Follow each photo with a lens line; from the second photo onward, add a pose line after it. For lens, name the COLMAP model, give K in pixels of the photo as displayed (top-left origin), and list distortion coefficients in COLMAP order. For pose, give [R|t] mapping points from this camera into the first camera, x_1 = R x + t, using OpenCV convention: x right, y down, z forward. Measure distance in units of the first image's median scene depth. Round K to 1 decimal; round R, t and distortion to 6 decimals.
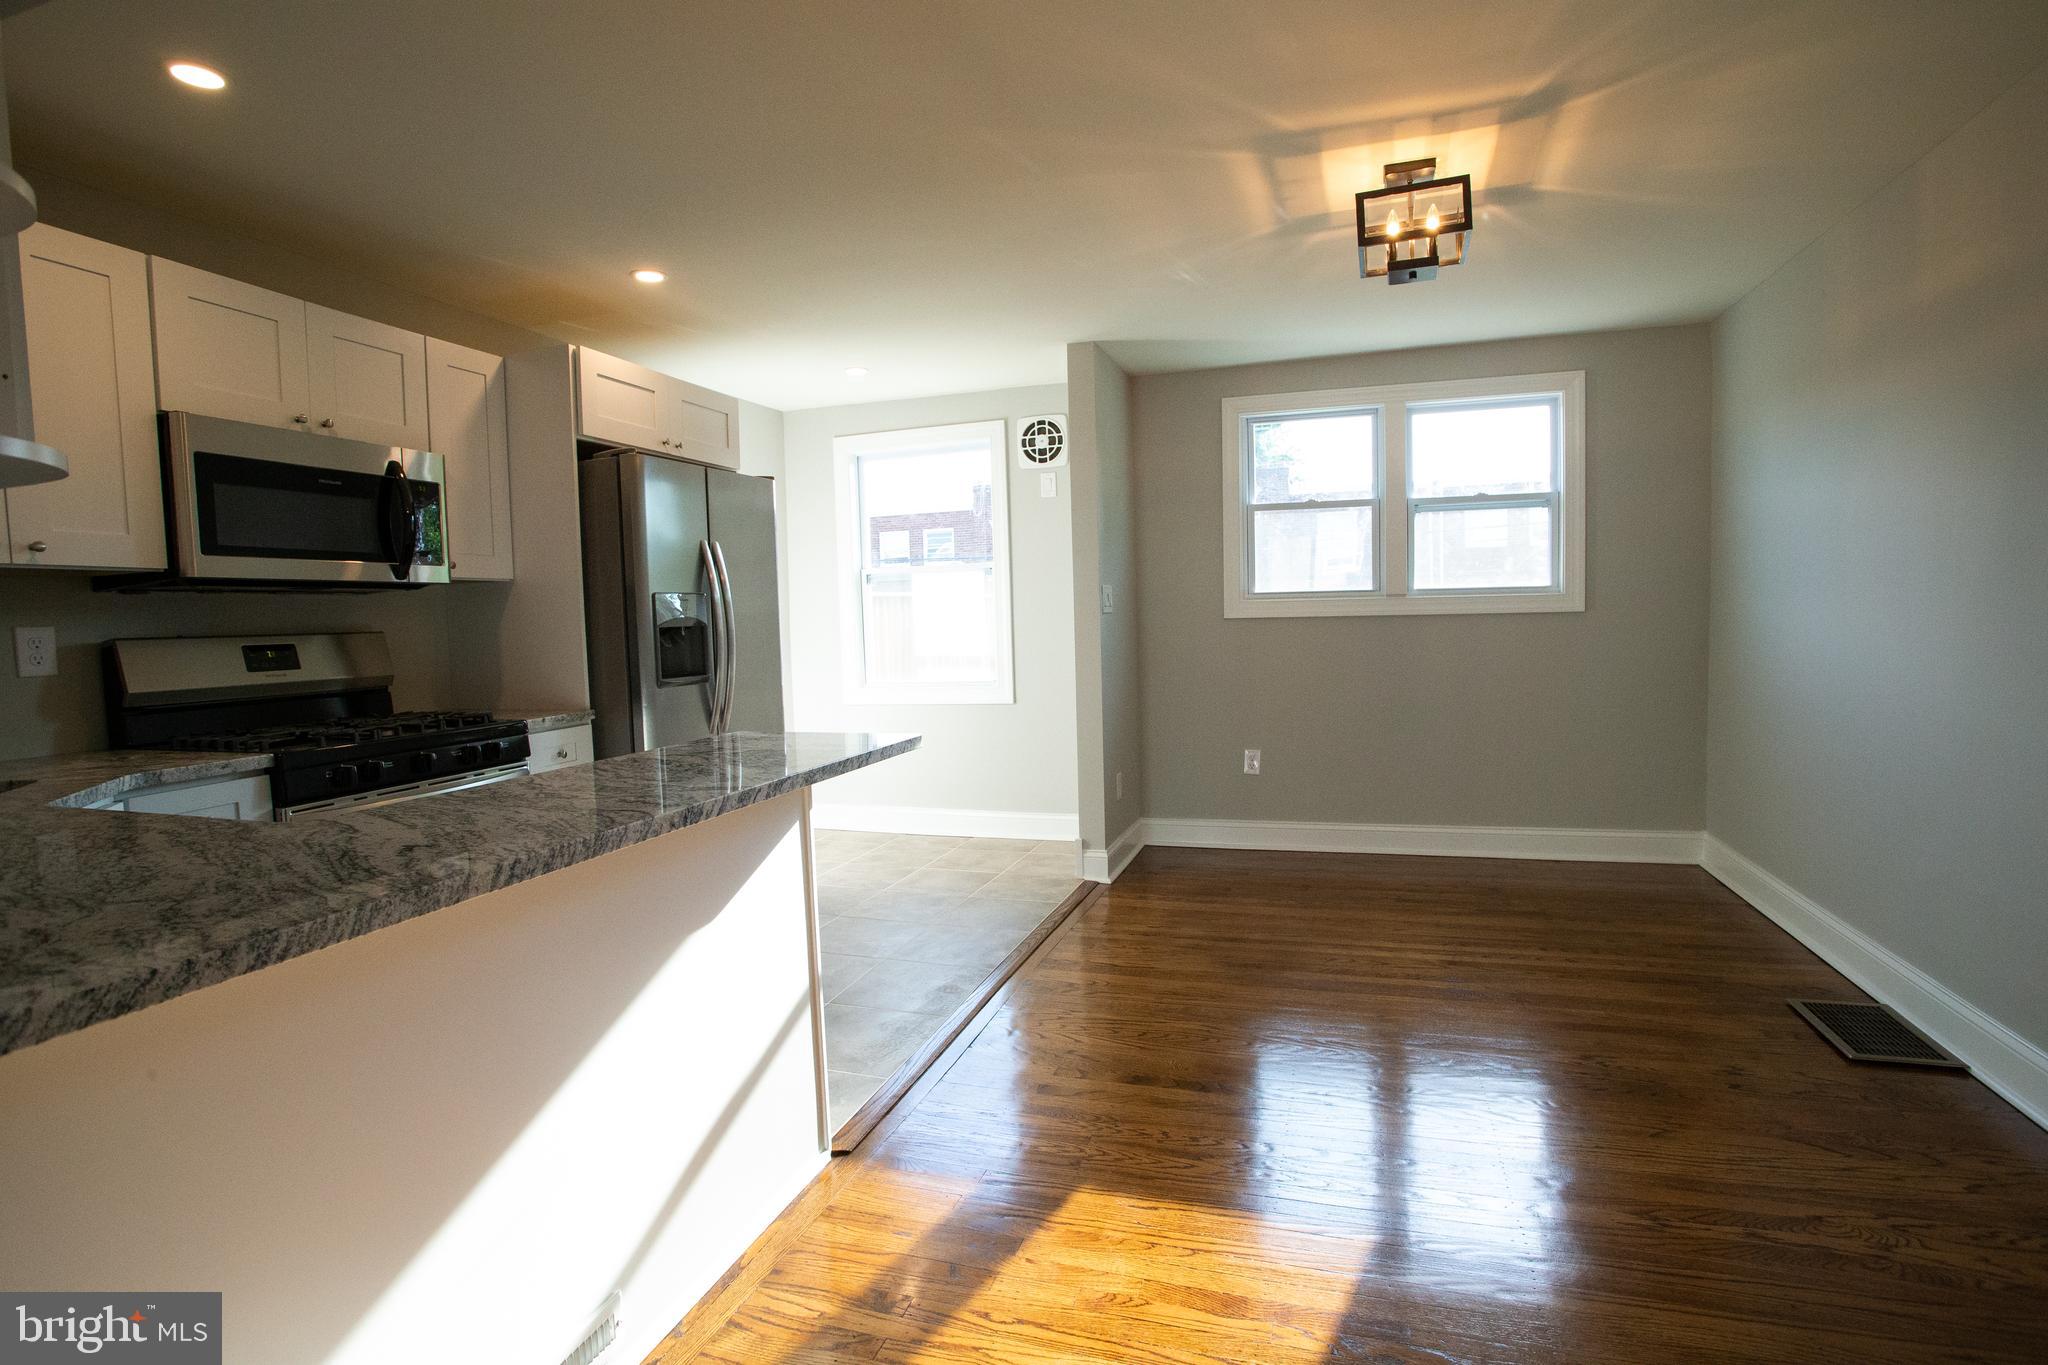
lens RADIAL K [[995.4, 0, 1011.4], [0, 995.4, 669.9], [0, 0, 1]] dist [-0.042973, 0.005312]
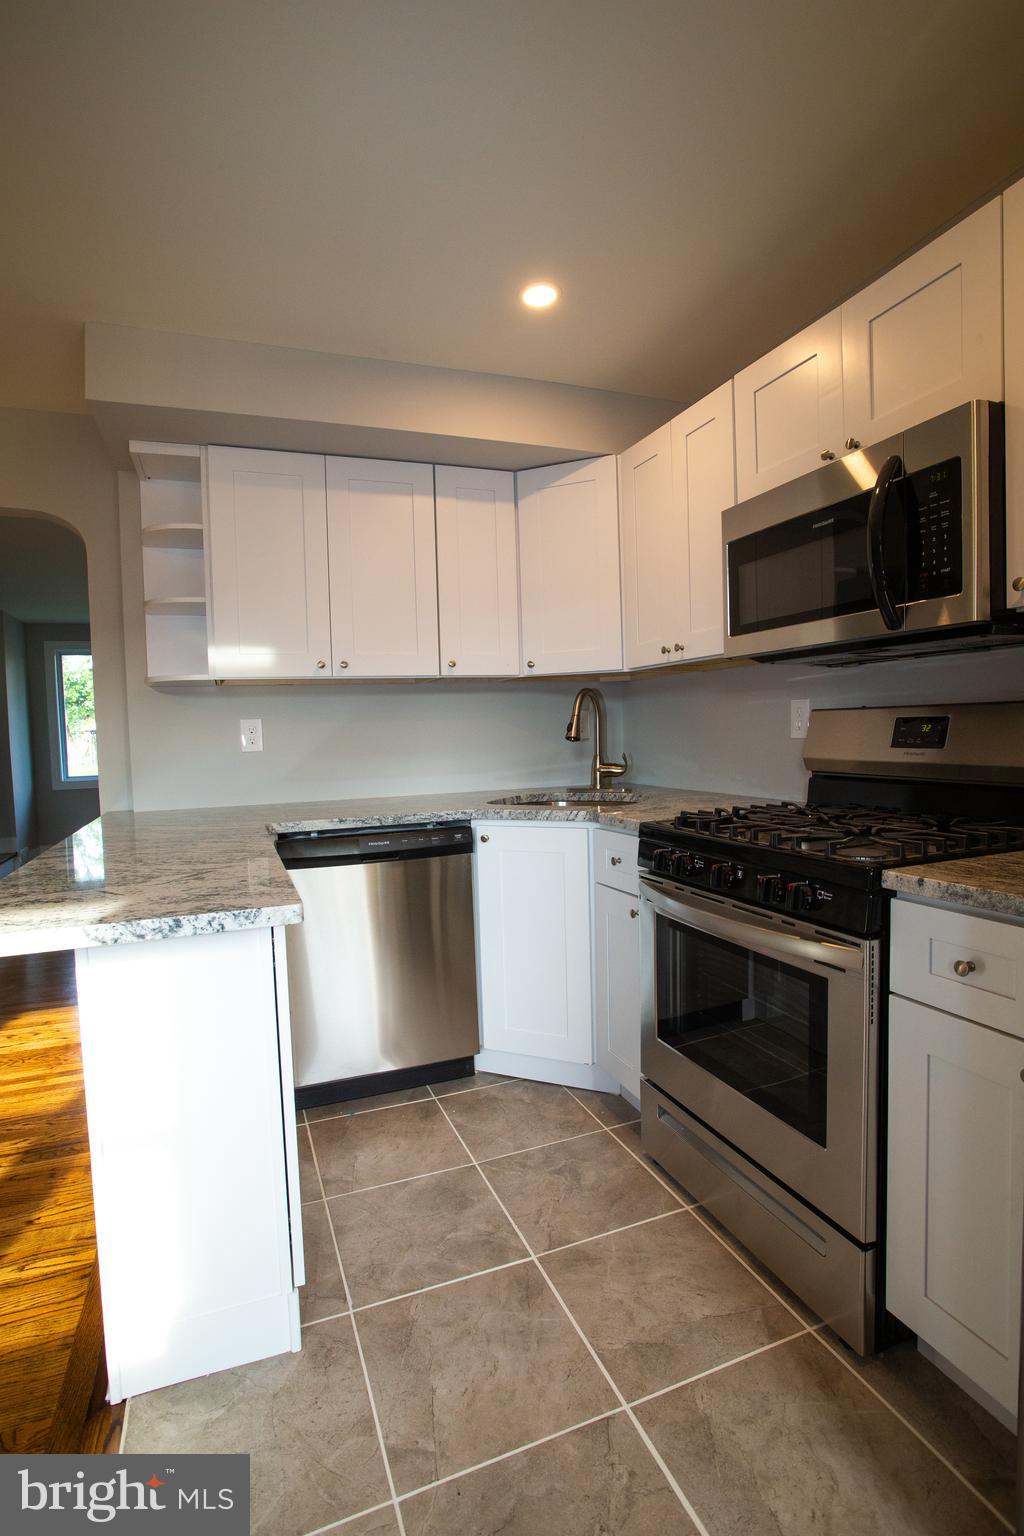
lens RADIAL K [[746.5, 0, 526.0], [0, 746.5, 767.9], [0, 0, 1]] dist [-0.042973, 0.005312]
pose [[-0.751543, 0.086583, -0.653978, -0.077884], [0.014951, 0.993330, 0.114330, -0.058958], [0.659515, 0.076146, -0.747825, 1.225886]]
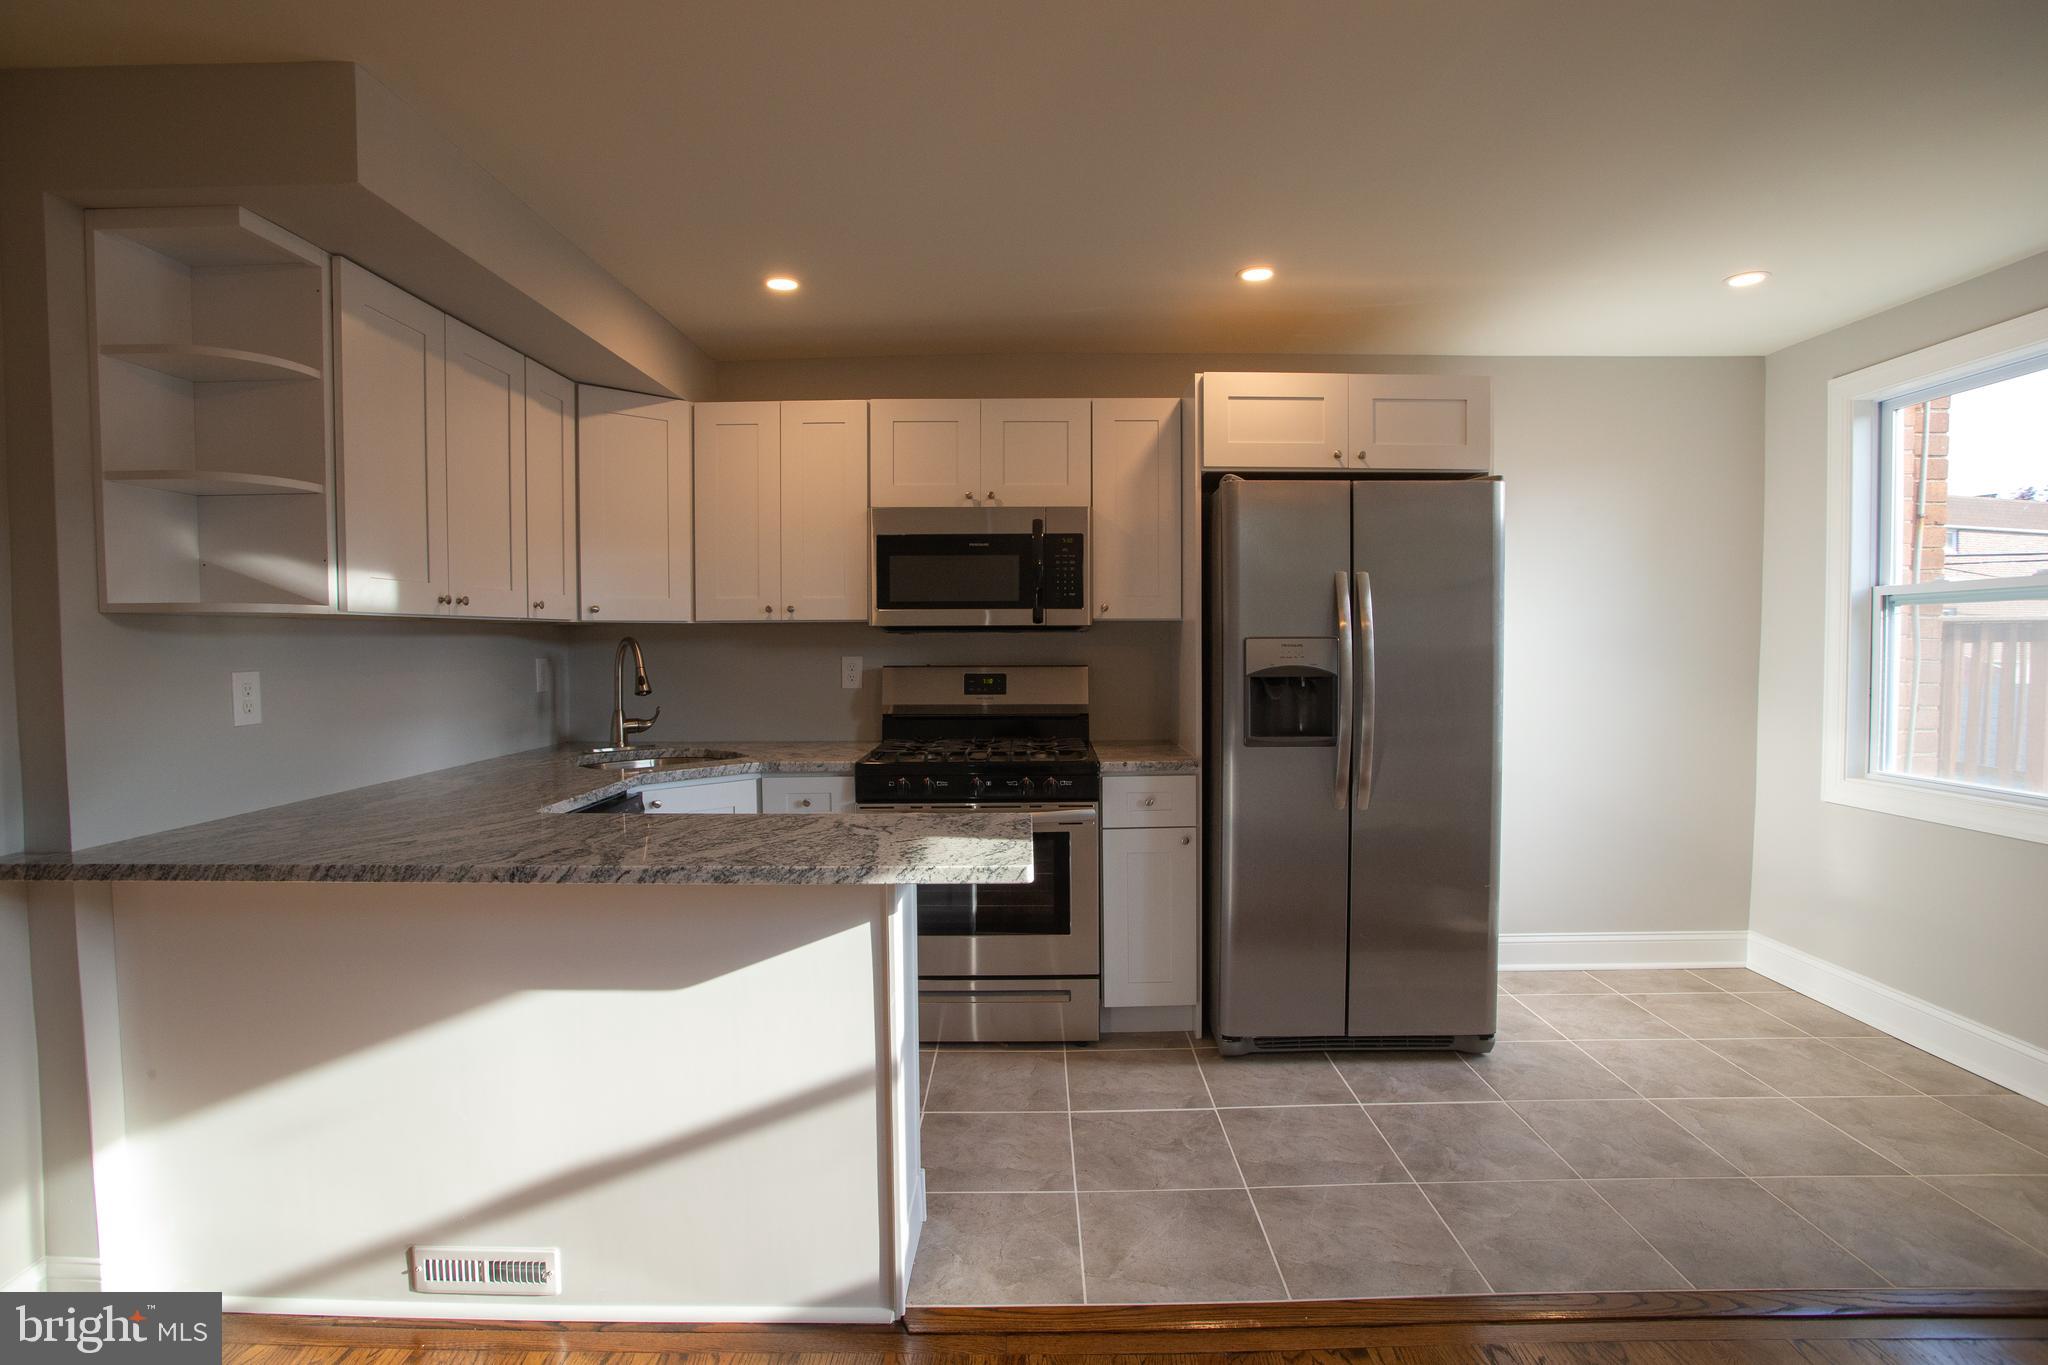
lens RADIAL K [[995.4, 0, 1028.4], [0, 995.4, 685.9], [0, 0, 1]] dist [-0.042973, 0.005312]
pose [[0.321000, 0.072652, -0.944288, 0.472266], [-0.057518, 0.996708, 0.057133, -0.085654], [0.945331, 0.035974, 0.324122, 0.616313]]
